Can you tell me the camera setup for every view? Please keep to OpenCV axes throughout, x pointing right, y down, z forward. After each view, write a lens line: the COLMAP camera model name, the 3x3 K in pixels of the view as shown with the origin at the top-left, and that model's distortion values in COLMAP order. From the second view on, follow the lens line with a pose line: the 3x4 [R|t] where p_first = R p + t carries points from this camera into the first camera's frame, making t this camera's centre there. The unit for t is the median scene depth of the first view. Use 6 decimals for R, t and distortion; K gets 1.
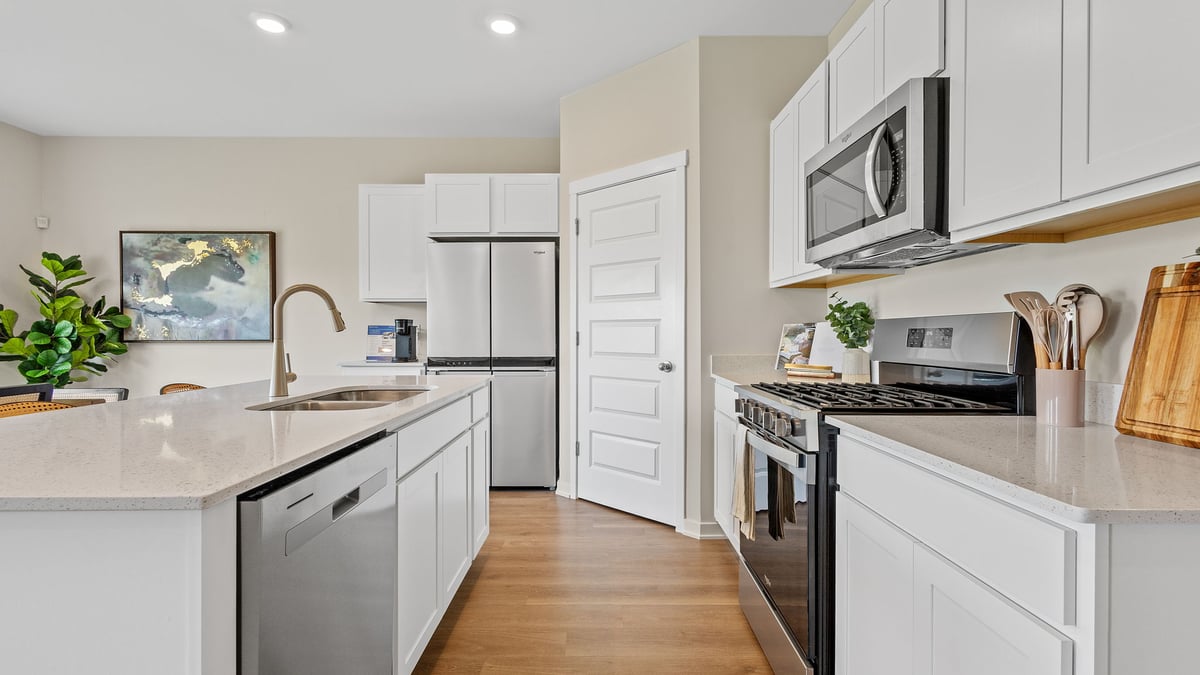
lens RADIAL K [[551.7, 0, 598.1], [0, 551.7, 334.2], [0, 0, 1]] dist [0.005894, -0.002404]
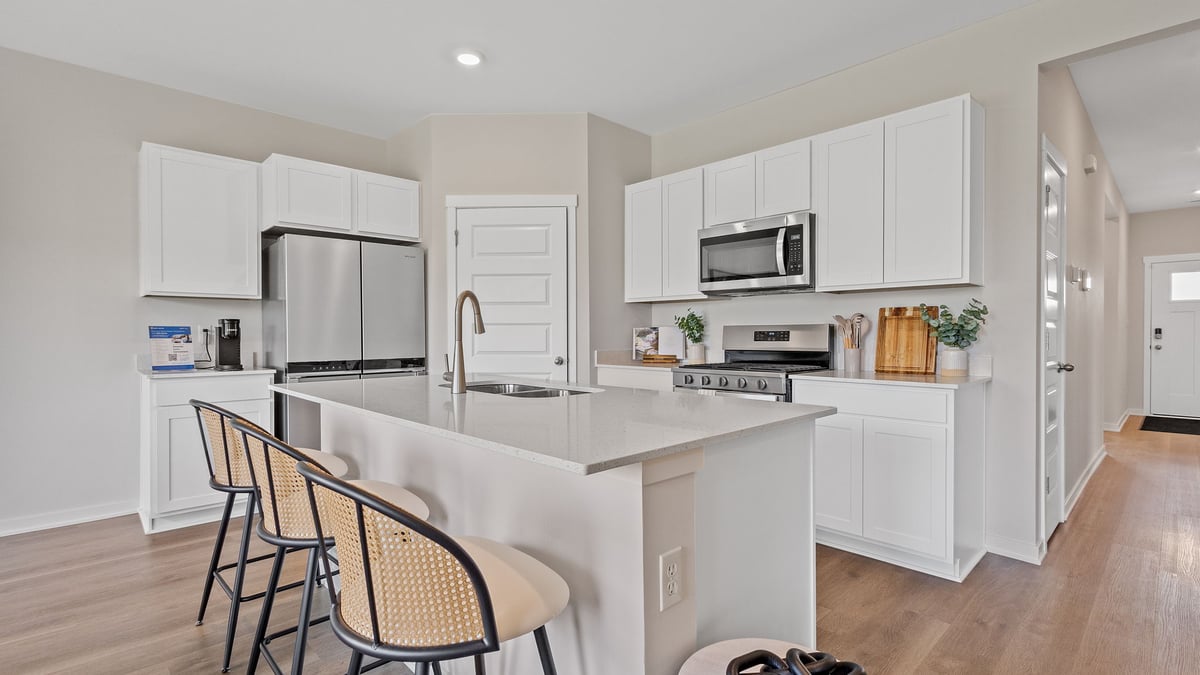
lens RADIAL K [[551.7, 0, 601.1], [0, 551.7, 335.4], [0, 0, 1]] dist [0.005894, -0.002404]
pose [[0.725029, -0.004424, 0.688705, -0.602757], [0.005276, 0.999986, 0.000870, -0.000301], [-0.688699, 0.003003, 0.725042, 0.008921]]
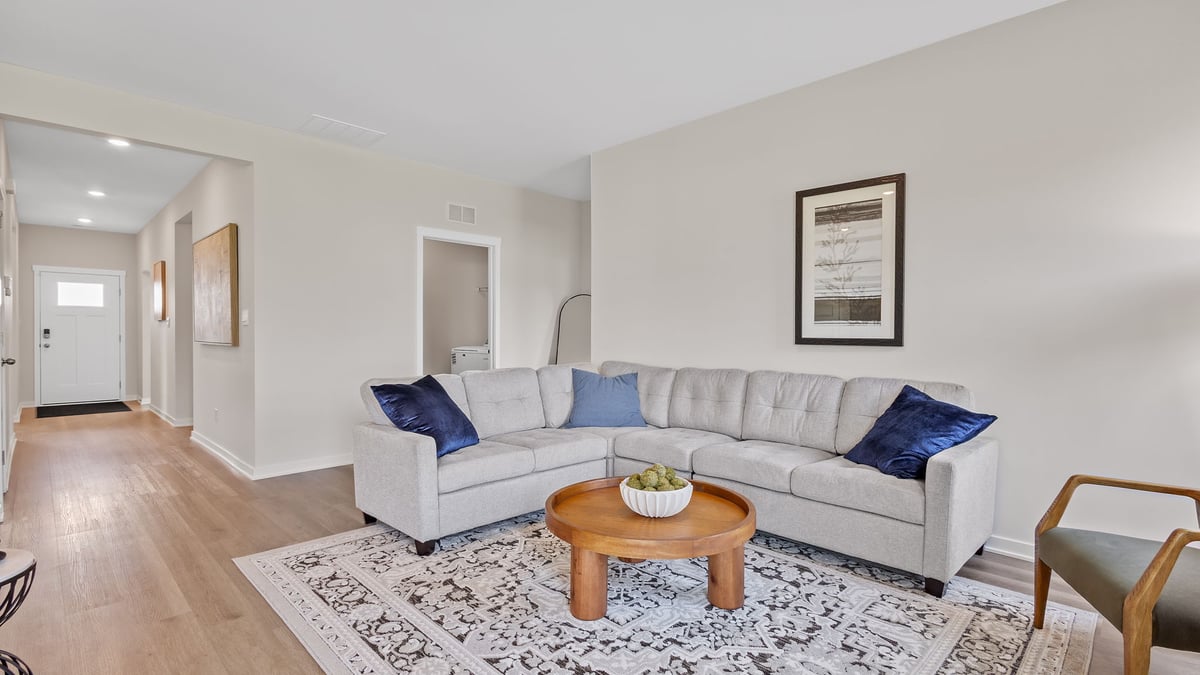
lens RADIAL K [[551.7, 0, 599.5], [0, 551.7, 340.0], [0, 0, 1]] dist [0.005894, -0.002404]
pose [[-0.710961, -0.010175, 0.703158, -1.011759], [0.001921, 0.999863, 0.016410, -0.001096], [-0.703229, 0.013018, -0.710844, 0.094308]]
